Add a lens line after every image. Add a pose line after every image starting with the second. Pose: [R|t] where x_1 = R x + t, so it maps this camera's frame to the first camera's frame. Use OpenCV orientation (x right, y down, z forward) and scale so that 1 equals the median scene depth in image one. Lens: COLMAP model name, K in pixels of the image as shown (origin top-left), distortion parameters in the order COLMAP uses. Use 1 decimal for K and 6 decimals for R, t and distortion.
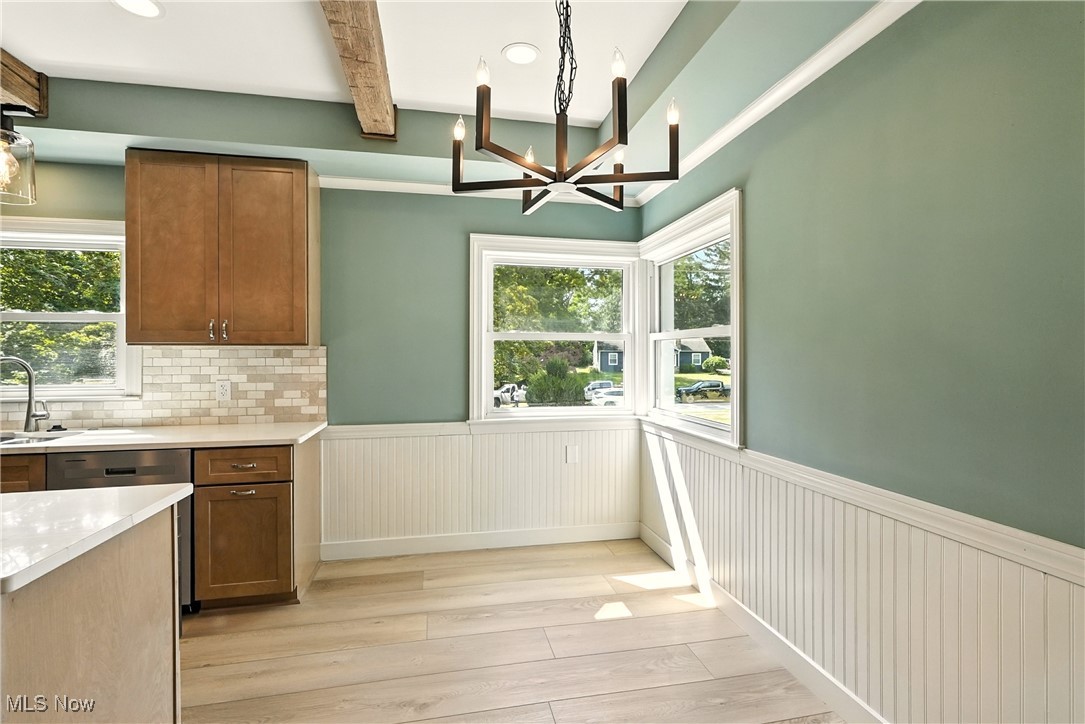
lens RADIAL K [[528.8, 0, 547.5], [0, 528.8, 355.4], [0, 0, 1]] dist [0.000489, -0.000048]
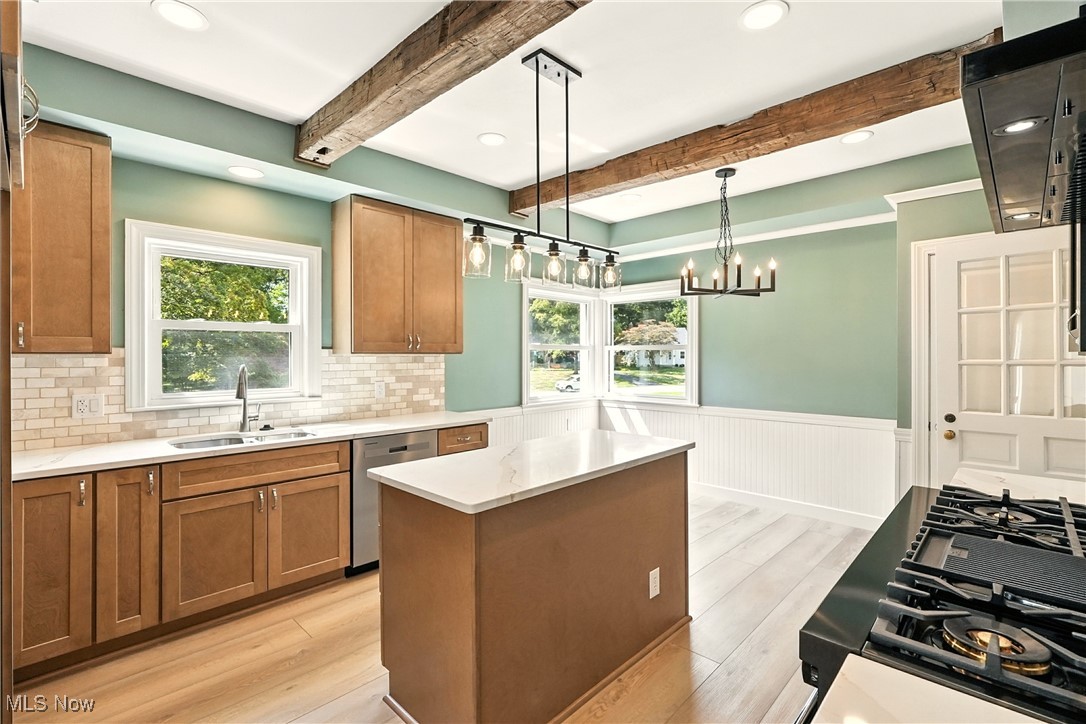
lens RADIAL K [[498.0, 0, 539.3], [0, 498.0, 354.6], [0, 0, 1]] dist [0.000090, 0.000191]
pose [[0.834068, 0.000096, 0.551661, -0.939161], [0.006103, 0.999937, -0.009401, -0.002741], [-0.551628, 0.011208, 0.834015, -0.182013]]
